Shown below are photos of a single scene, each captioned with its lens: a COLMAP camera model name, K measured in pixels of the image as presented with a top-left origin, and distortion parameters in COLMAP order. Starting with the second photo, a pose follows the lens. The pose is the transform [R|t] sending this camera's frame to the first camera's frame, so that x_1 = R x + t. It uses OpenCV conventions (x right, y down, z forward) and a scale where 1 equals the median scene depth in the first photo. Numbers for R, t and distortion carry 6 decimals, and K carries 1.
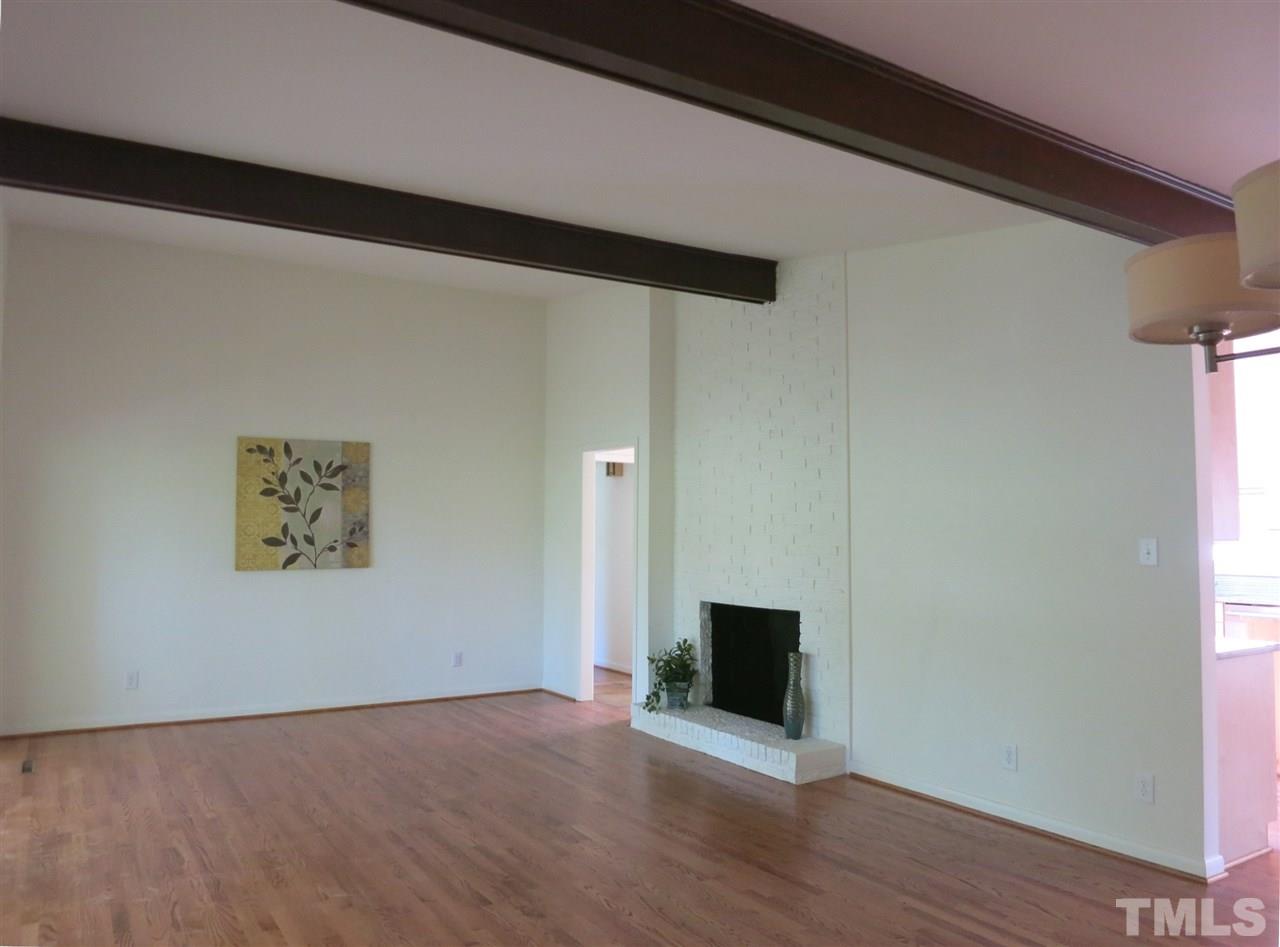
lens RADIAL K [[935.8, 0, 640.0], [0, 935.8, 473.5], [0, 0, 1]] dist [-0.042673, 0.002907]
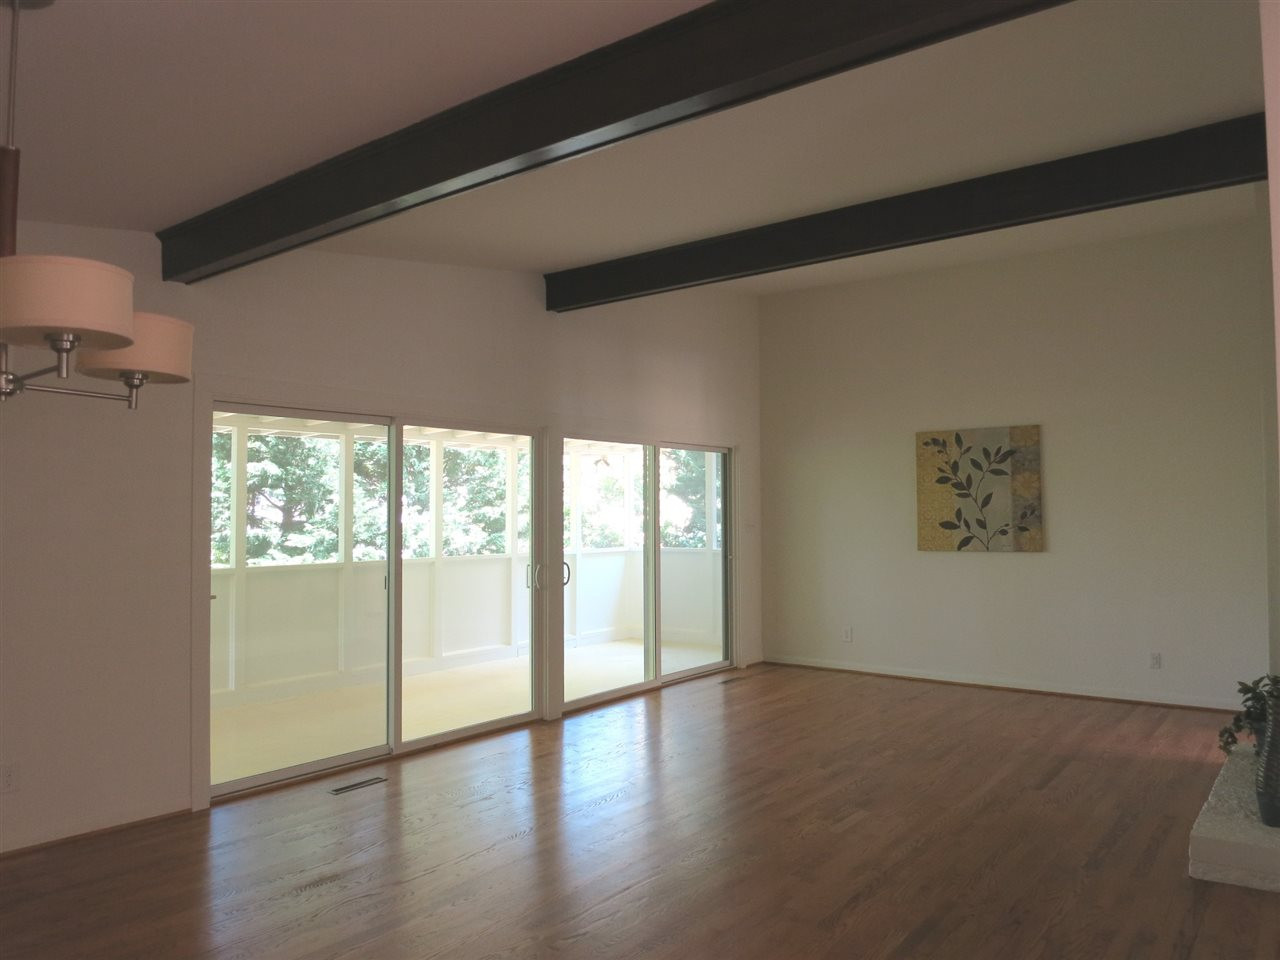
lens RADIAL K [[921.9, 0, 640.0], [0, 921.9, 480.0], [0, 0, 1]] dist [-0.000728, -0.002676]
pose [[0.356600, -0.039135, -0.933437, 0.482302], [0.063953, 0.997801, -0.017402, 0.015729], [0.932066, -0.053490, 0.358319, 0.271932]]
